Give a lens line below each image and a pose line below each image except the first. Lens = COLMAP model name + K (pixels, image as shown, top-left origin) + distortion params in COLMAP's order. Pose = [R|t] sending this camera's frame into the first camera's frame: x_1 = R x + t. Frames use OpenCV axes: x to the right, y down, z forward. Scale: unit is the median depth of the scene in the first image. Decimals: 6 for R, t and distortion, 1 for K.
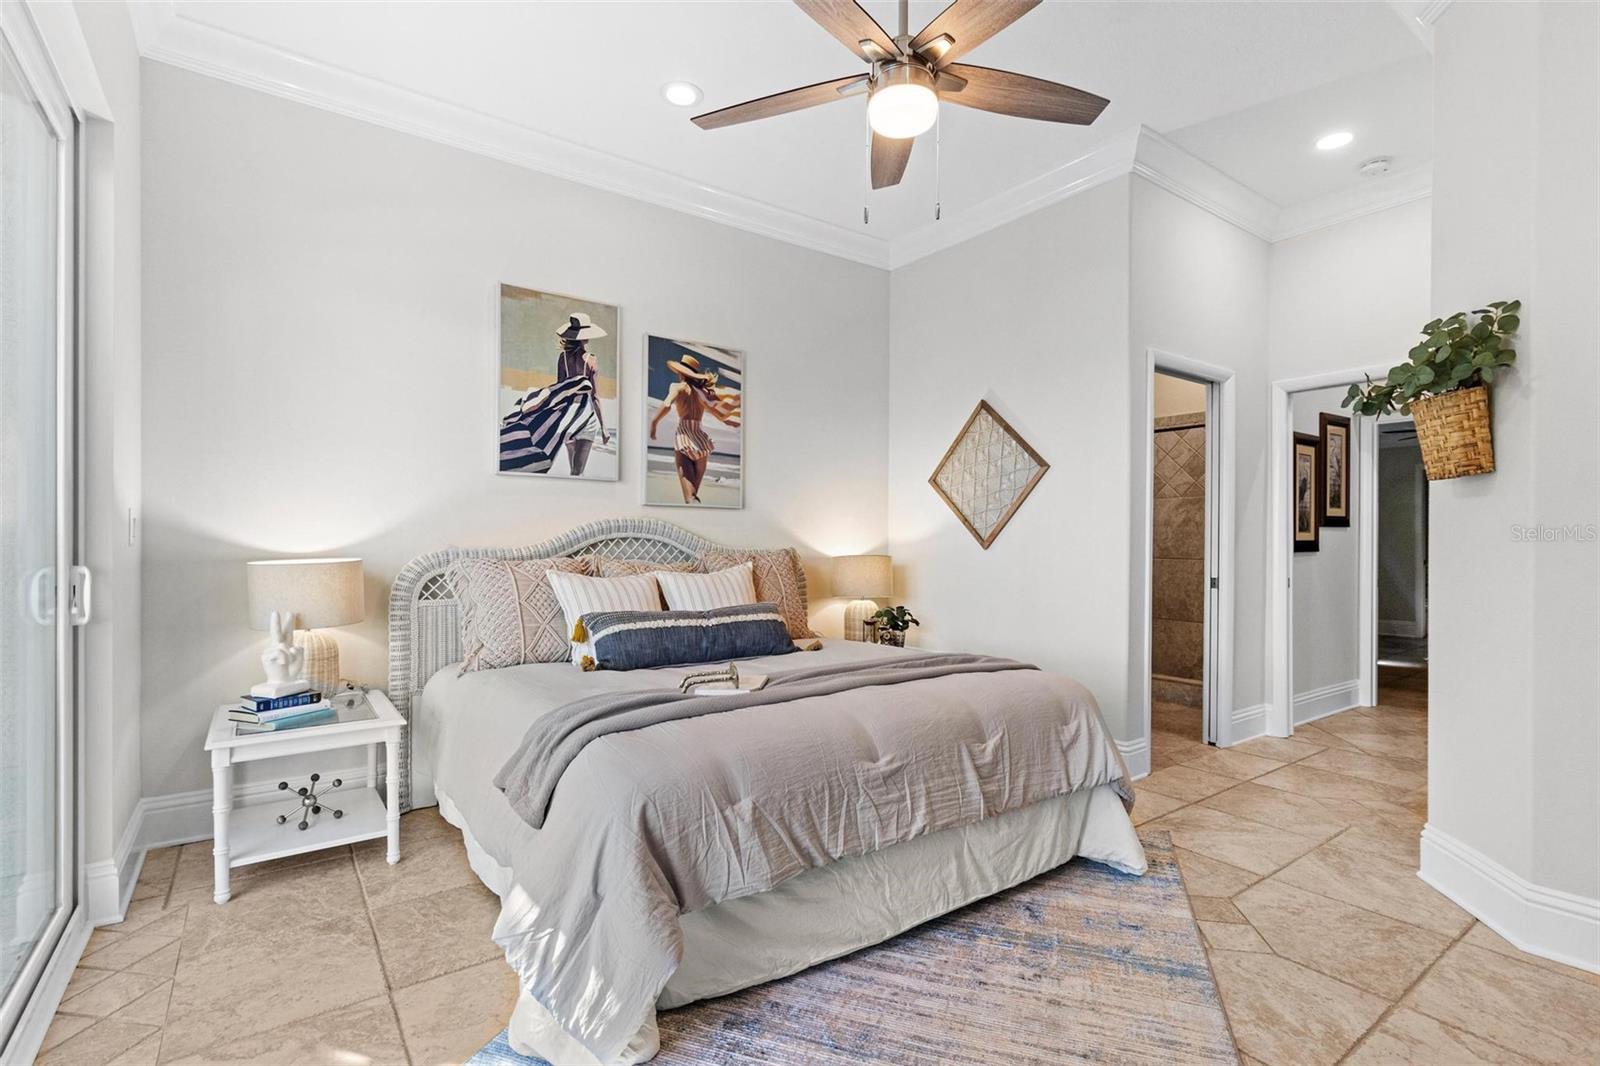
lens RADIAL K [[752.8, 0, 800.0], [0, 752.8, 533.0], [0, 0, 1]] dist [-0.001327, -0.000303]
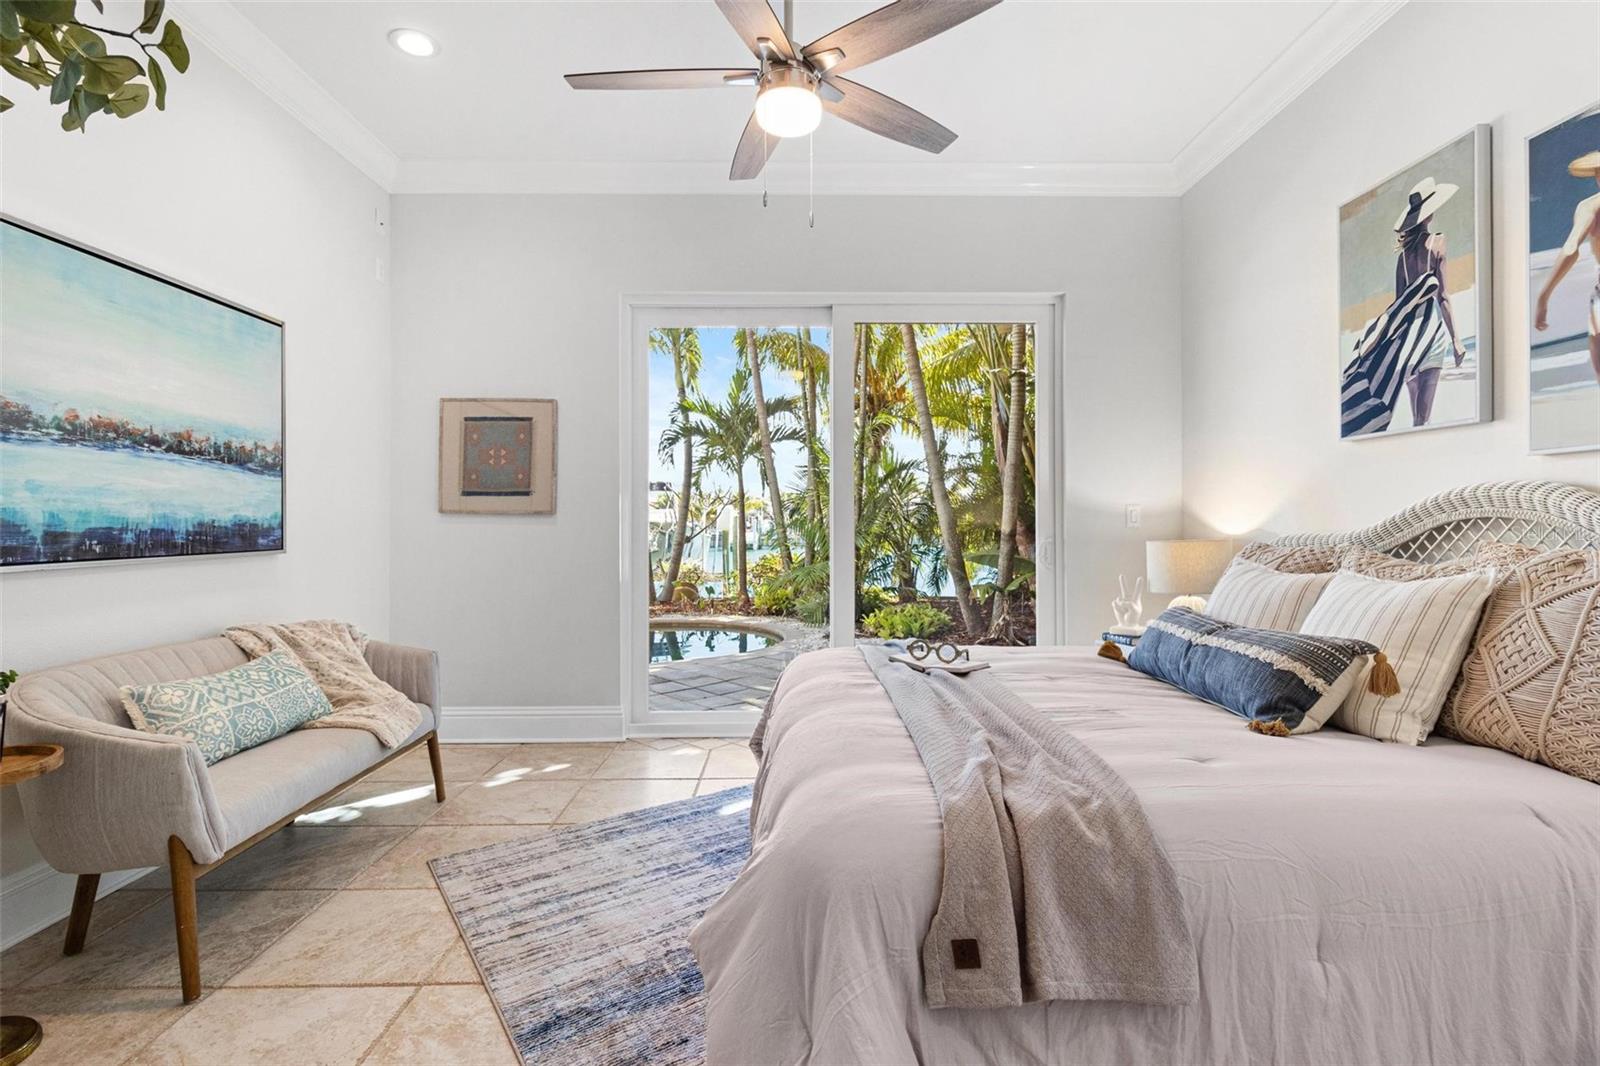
lens RADIAL K [[752.8, 0, 800.0], [0, 752.8, 533.0], [0, 0, 1]] dist [-0.001327, -0.000303]
pose [[-0.577401, 0.002315, -0.816458, 0.574791], [0.001115, 0.999997, 0.002048, 0.017596], [0.816460, 0.000272, -0.577402, 0.942151]]
